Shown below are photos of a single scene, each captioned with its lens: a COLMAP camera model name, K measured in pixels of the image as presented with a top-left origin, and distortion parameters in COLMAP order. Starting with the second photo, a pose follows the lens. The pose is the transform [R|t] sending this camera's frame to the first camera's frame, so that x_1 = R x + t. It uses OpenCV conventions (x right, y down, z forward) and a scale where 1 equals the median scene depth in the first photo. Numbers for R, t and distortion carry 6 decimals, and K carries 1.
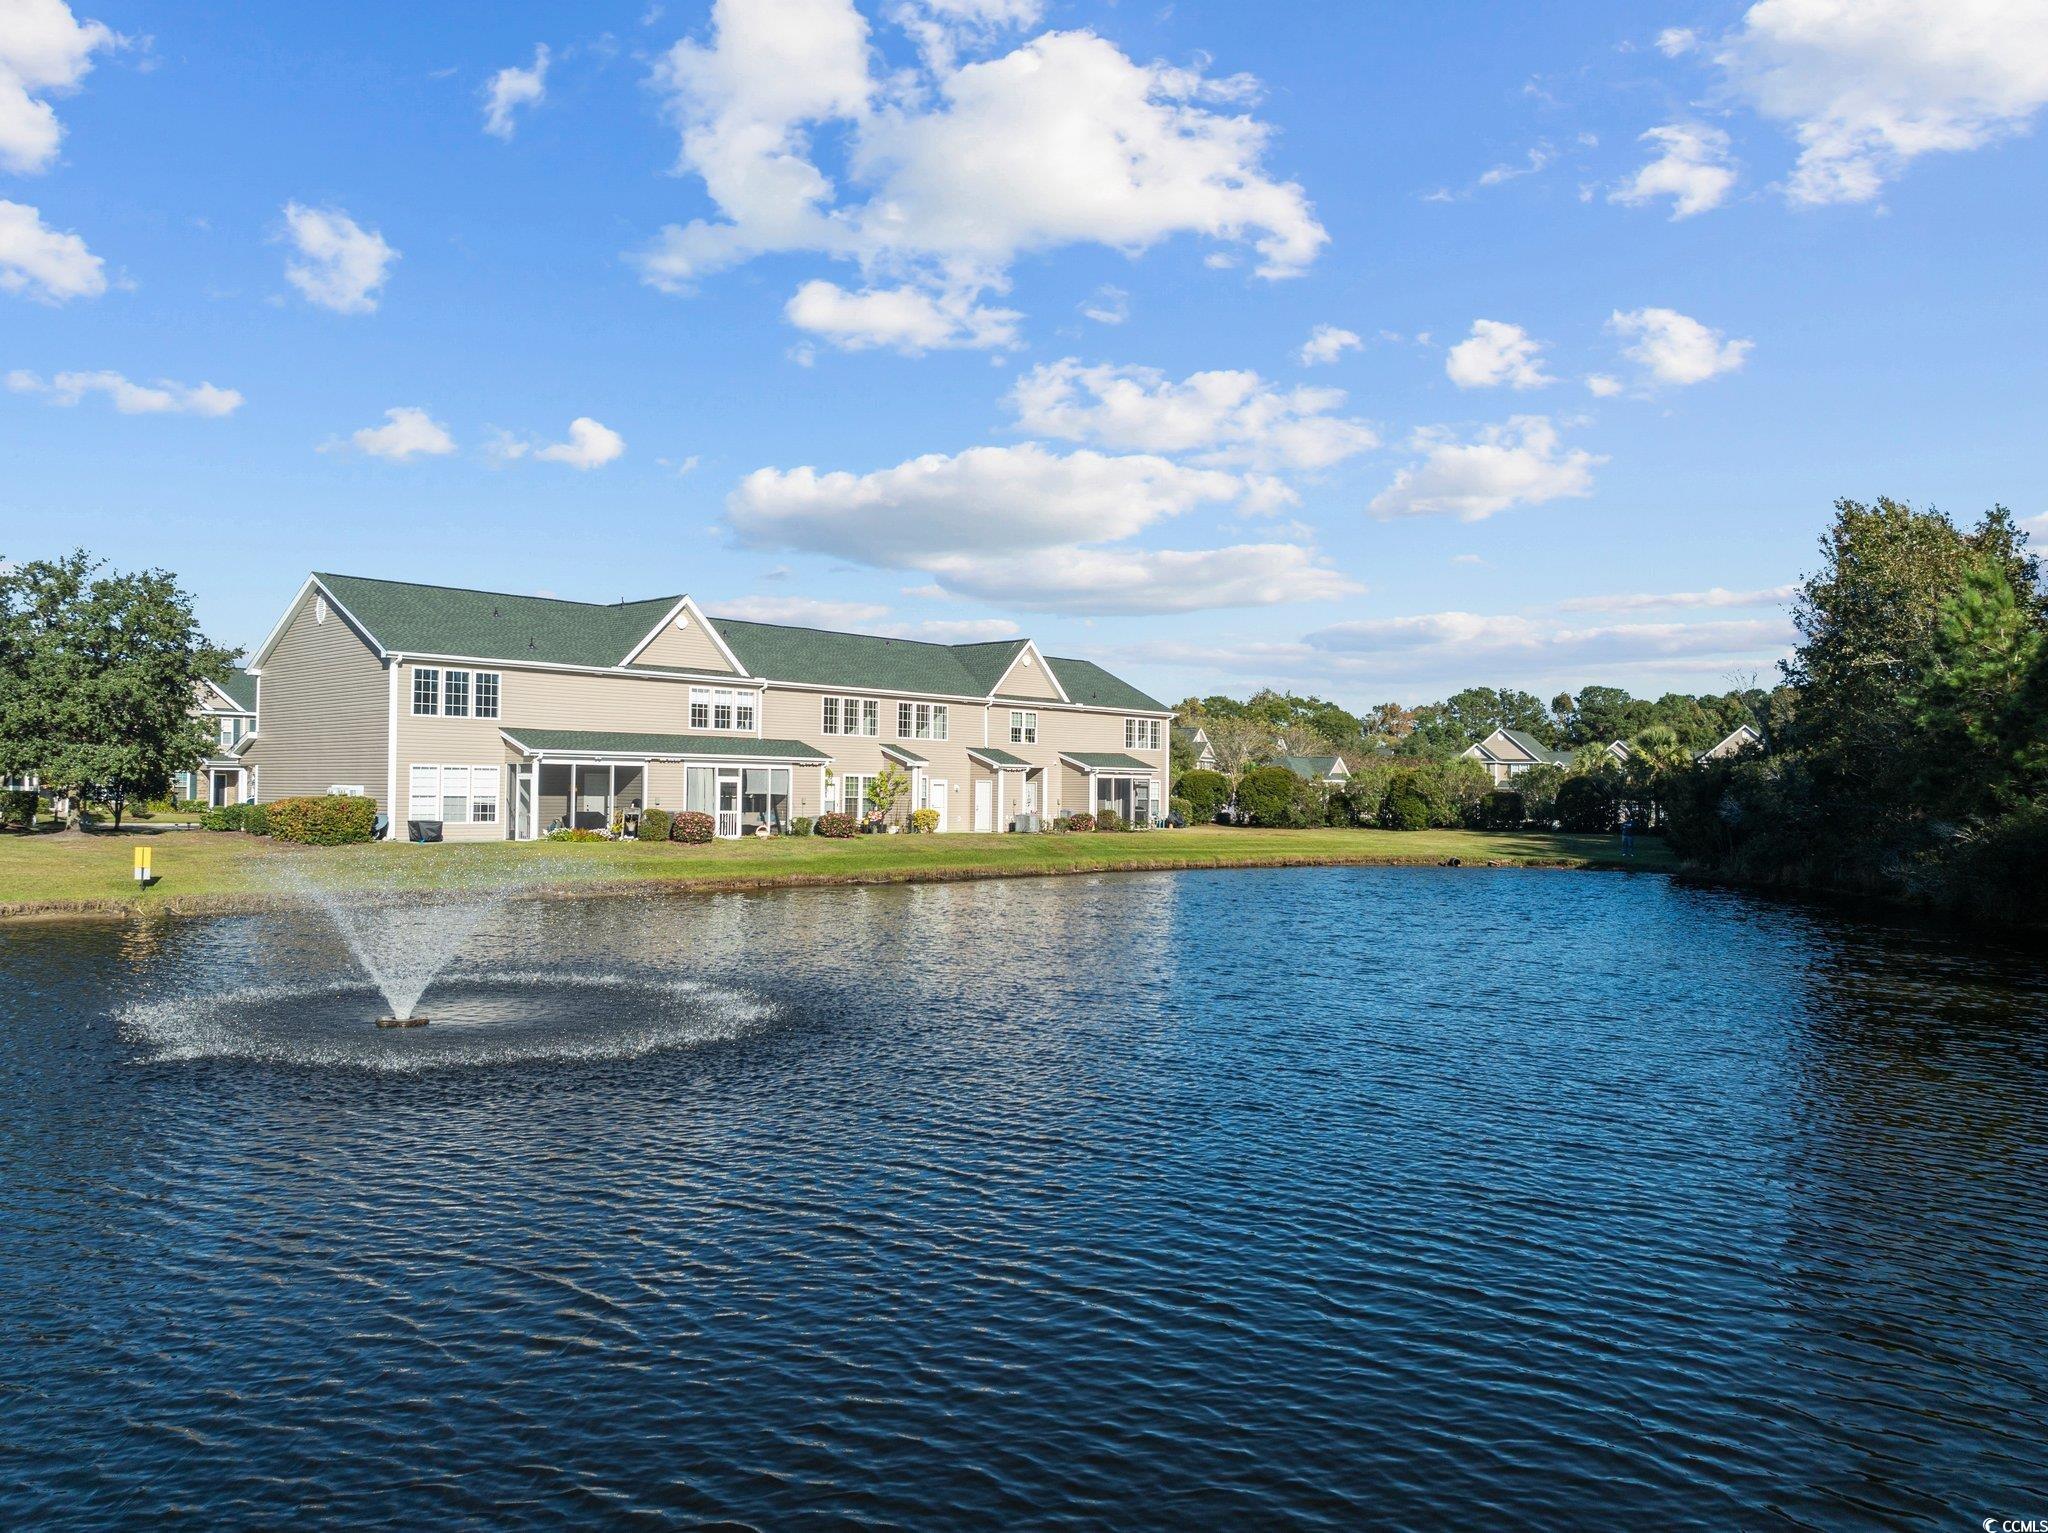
lens RADIAL K [[1431.1, 0, 1024.0], [0, 1431.1, 766.5], [0, 0, 1]] dist [-0.001410, -0.000544]
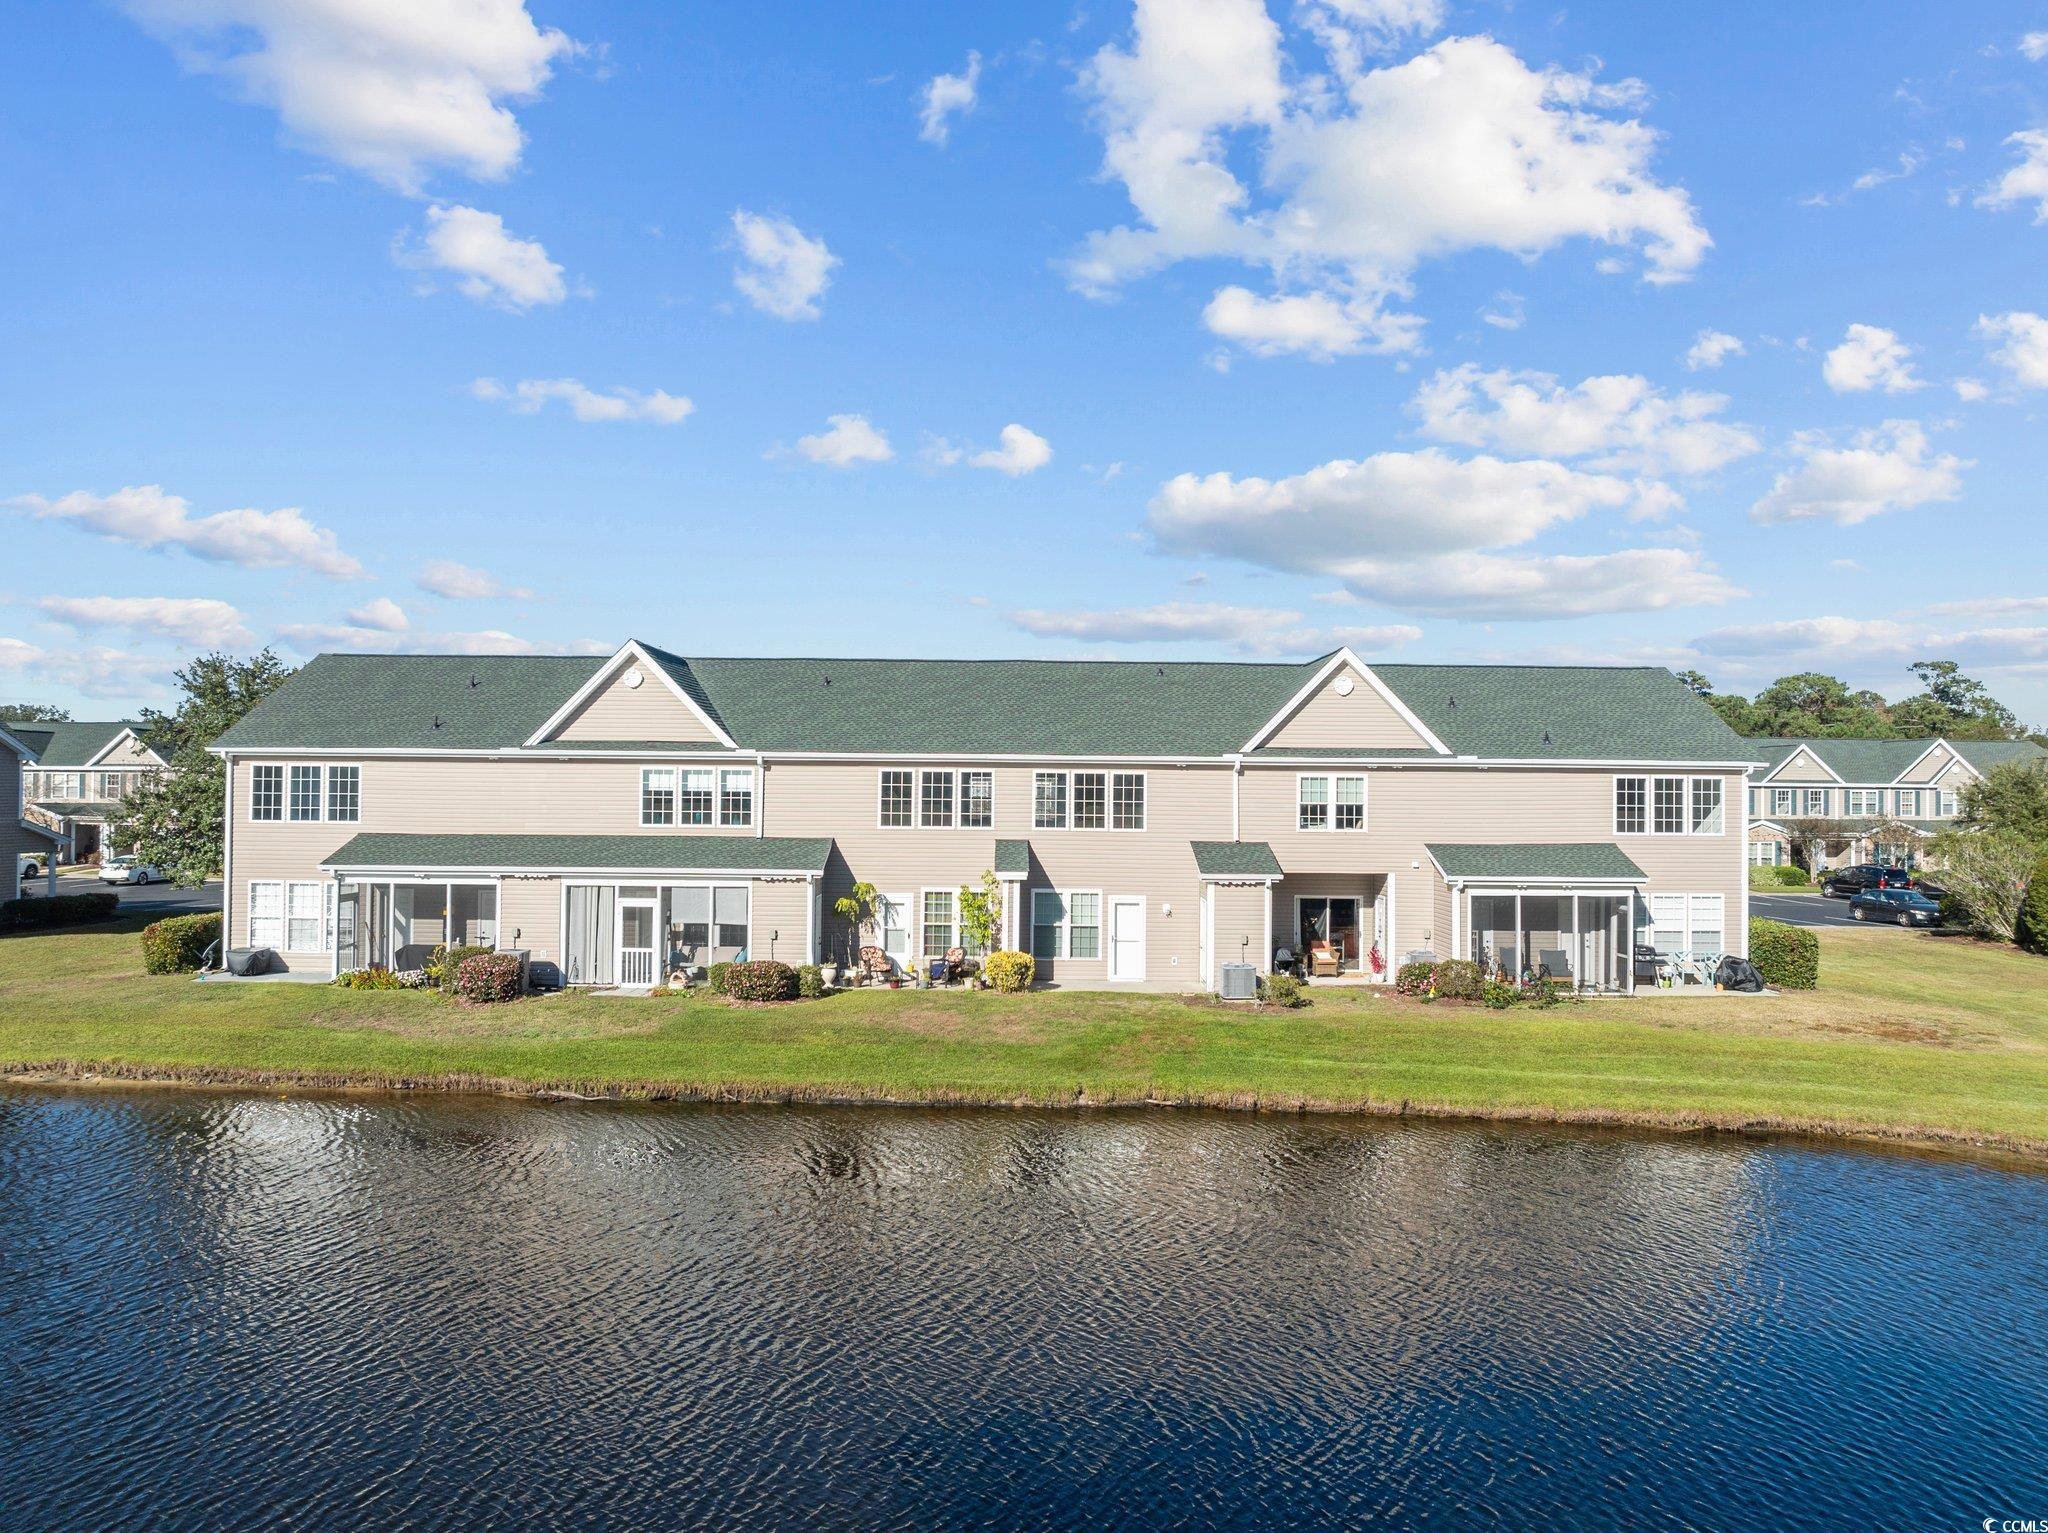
lens RADIAL K [[1431.1, 0, 1024.0], [0, 1431.1, 766.5], [0, 0, 1]] dist [-0.001410, -0.000544]
pose [[0.999998, -0.001373, -0.001158, -0.283340], [0.001374, 0.999999, 0.000219, -0.004362], [0.001158, -0.000221, 0.999999, -0.000618]]
